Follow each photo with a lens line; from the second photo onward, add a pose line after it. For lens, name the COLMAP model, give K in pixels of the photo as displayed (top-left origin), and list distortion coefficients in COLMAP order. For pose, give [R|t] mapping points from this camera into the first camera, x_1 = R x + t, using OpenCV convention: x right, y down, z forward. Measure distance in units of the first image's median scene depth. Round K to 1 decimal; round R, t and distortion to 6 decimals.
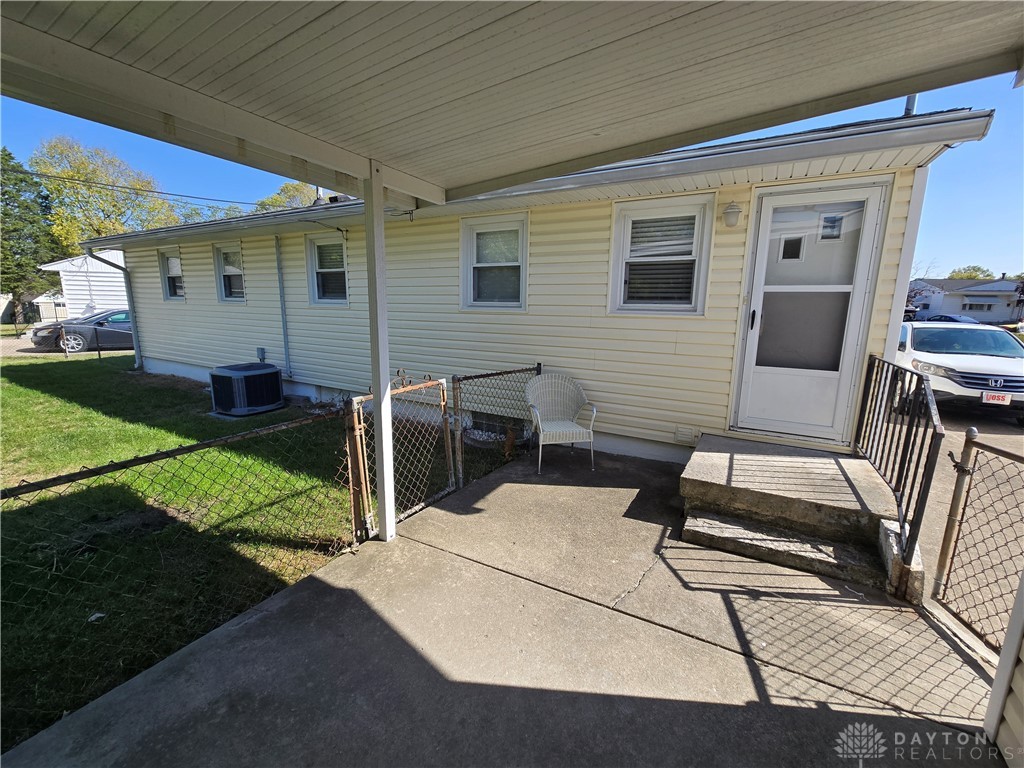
lens RADIAL K [[417.8, 0, 512.0], [0, 417.8, 384.0], [0, 0, 1]] dist [-0.000506, 0.000626]
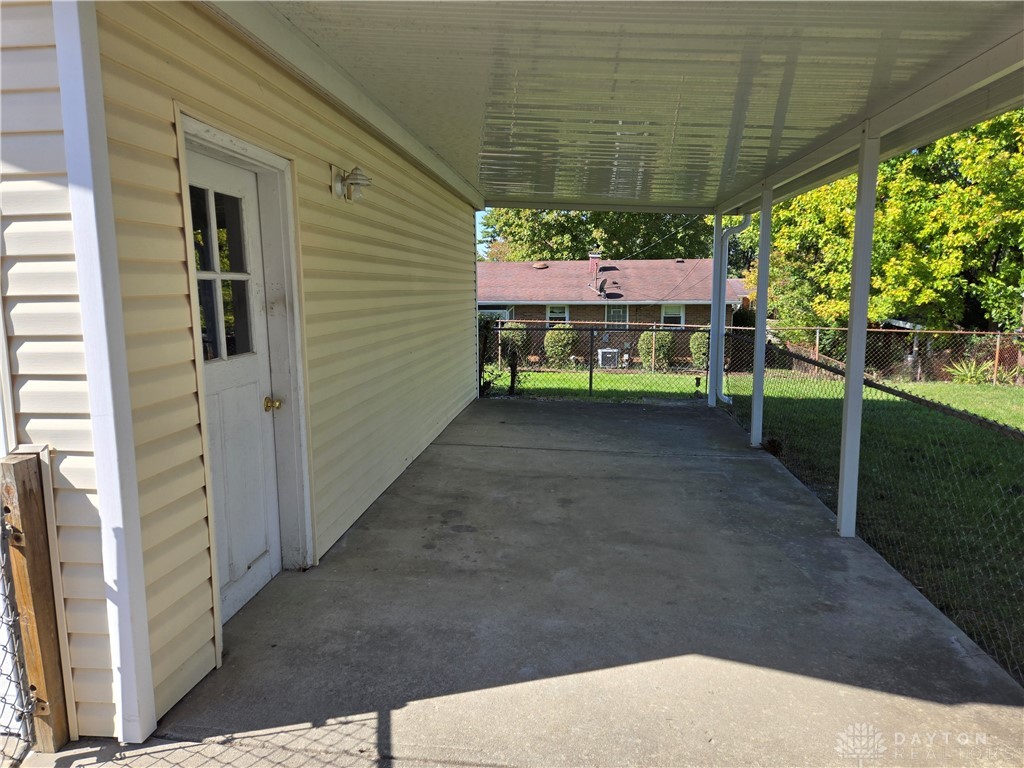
lens RADIAL K [[692.2, 0, 512.0], [0, 692.2, 384.0], [0, 0, 1]] dist [0.000385, 0.000092]
pose [[-0.914363, 0.045051, -0.402381, 0.523589], [-0.082498, 0.952214, 0.294078, -0.192841], [0.396402, 0.302090, -0.866953, 1.235830]]
